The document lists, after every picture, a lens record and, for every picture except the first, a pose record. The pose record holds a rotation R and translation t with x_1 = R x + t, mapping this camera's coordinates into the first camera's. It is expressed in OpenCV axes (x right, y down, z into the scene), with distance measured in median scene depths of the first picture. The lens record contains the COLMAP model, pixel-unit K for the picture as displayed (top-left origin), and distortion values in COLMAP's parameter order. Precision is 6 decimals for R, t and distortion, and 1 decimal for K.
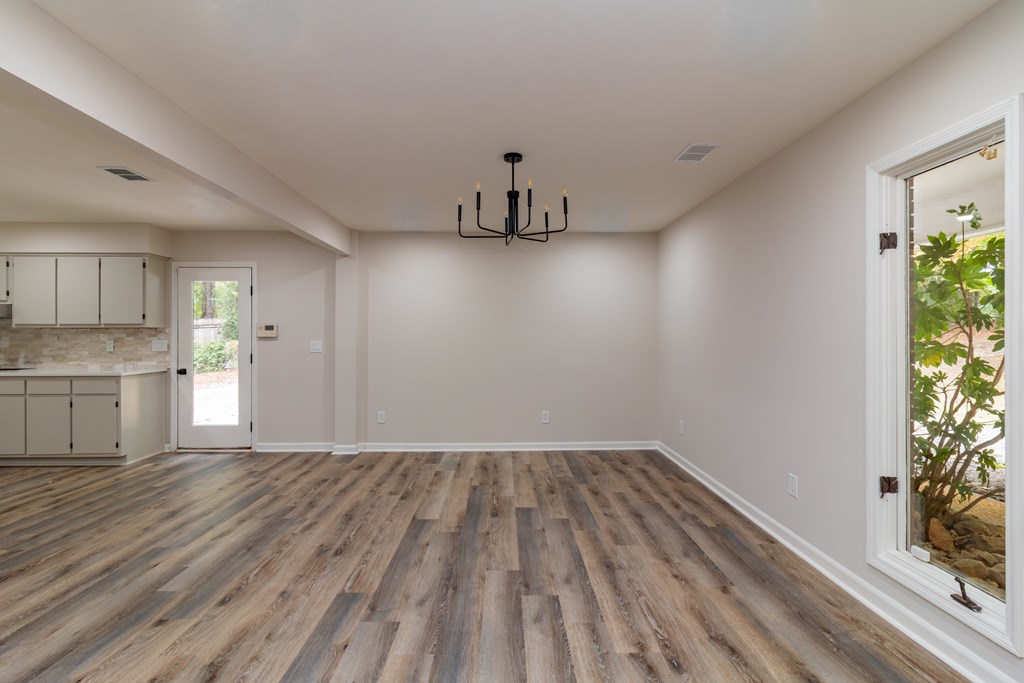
lens RADIAL K [[477.6, 0, 512.2], [0, 477.6, 335.3], [0, 0, 1]] dist [0.001377, 0.000189]
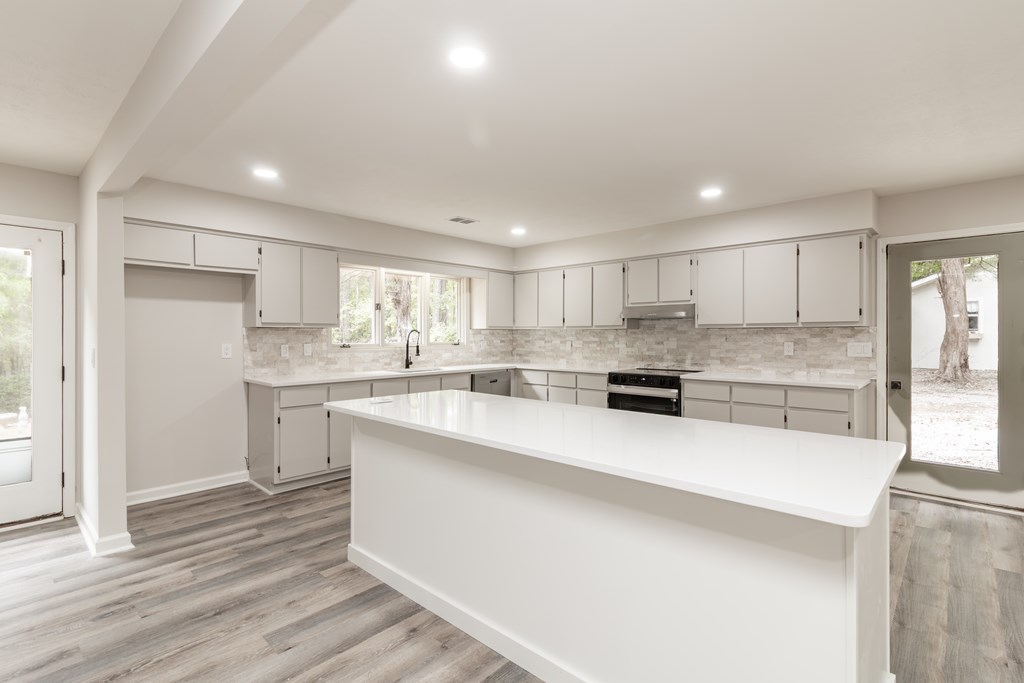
lens RADIAL K [[477.6, 0, 509.6], [0, 477.6, 337.6], [0, 0, 1]] dist [0.001377, 0.000189]
pose [[0.706064, 0.001971, -0.708146, -0.593715], [0.001197, 0.999991, 0.003976, -0.001353], [0.708147, -0.003655, 0.706055, 0.054964]]
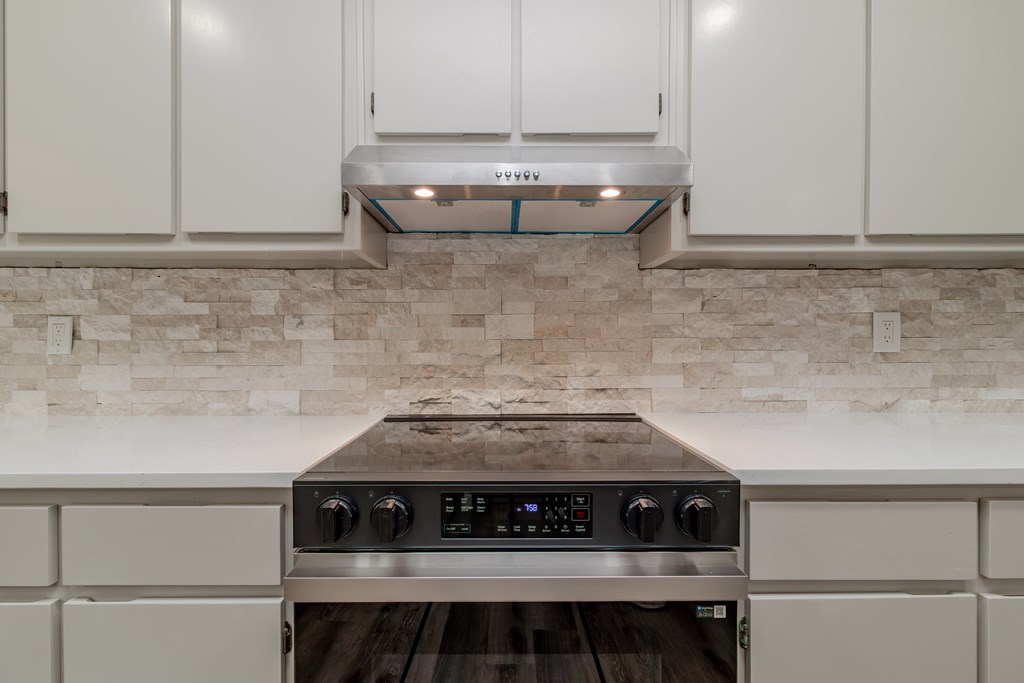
lens RADIAL K [[477.6, 0, 512.3], [0, 477.6, 343.6], [0, 0, 1]] dist [0.001377, 0.000189]
pose [[0.999806, -0.002060, -0.019596, -1.057511], [0.002234, 0.999958, 0.008857, 0.025913], [0.019576, -0.008899, 0.999769, 0.718467]]
